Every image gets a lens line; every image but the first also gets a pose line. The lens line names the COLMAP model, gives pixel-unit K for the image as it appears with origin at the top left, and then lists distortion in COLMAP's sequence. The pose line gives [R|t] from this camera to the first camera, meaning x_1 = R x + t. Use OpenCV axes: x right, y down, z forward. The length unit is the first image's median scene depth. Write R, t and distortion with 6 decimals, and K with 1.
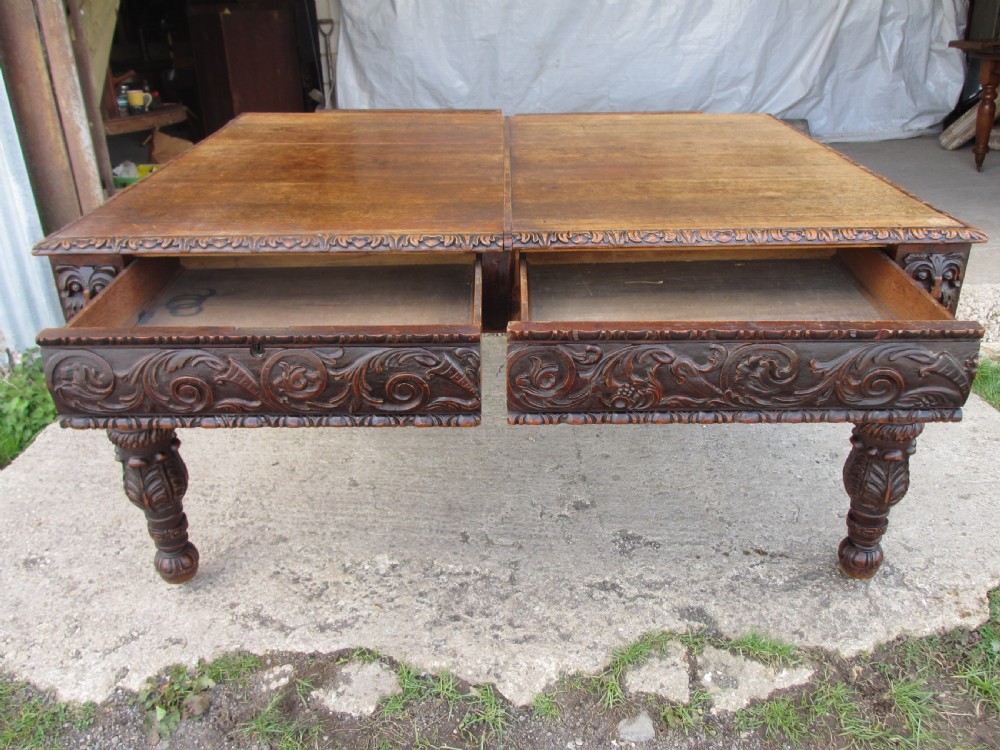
lens RADIAL K [[830.0, 0, 501.1], [0, 830.0, 382.6], [0, 0, 1]] dist [-0.048265, 0.008771]
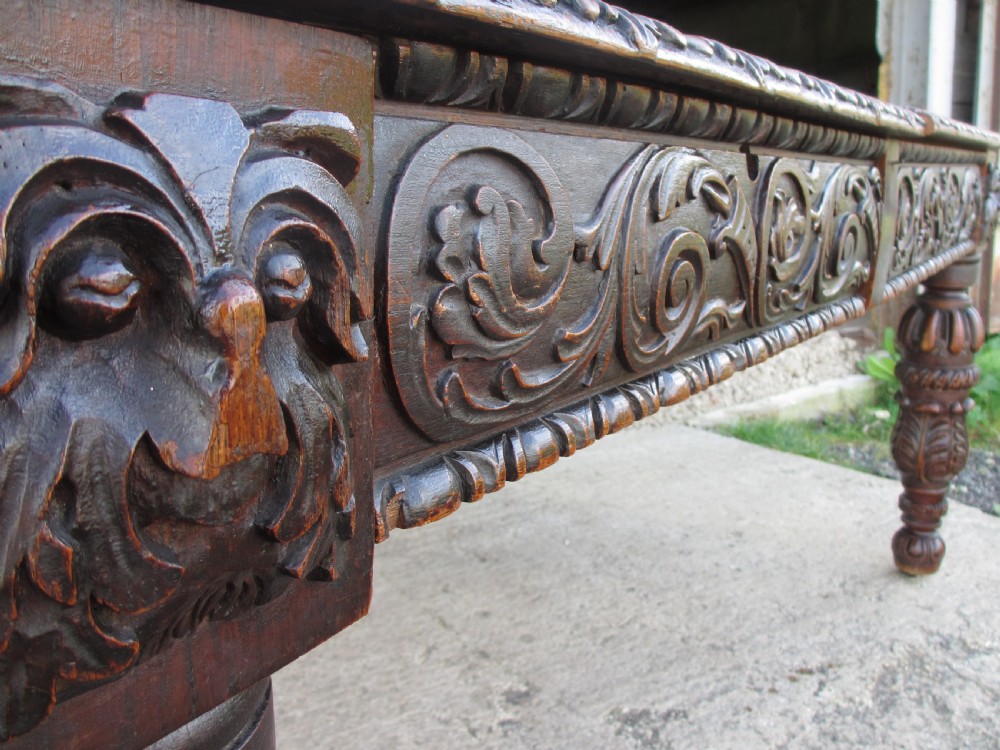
lens RADIAL K [[830.0, 0, 501.8], [0, 830.0, 379.1], [0, 0, 1]] dist [-0.048265, 0.008771]
pose [[0.828634, -0.106840, 0.549501, -0.253975], [0.238732, 0.955323, -0.174258, 0.041975], [-0.506333, 0.275579, 0.817119, 0.583445]]
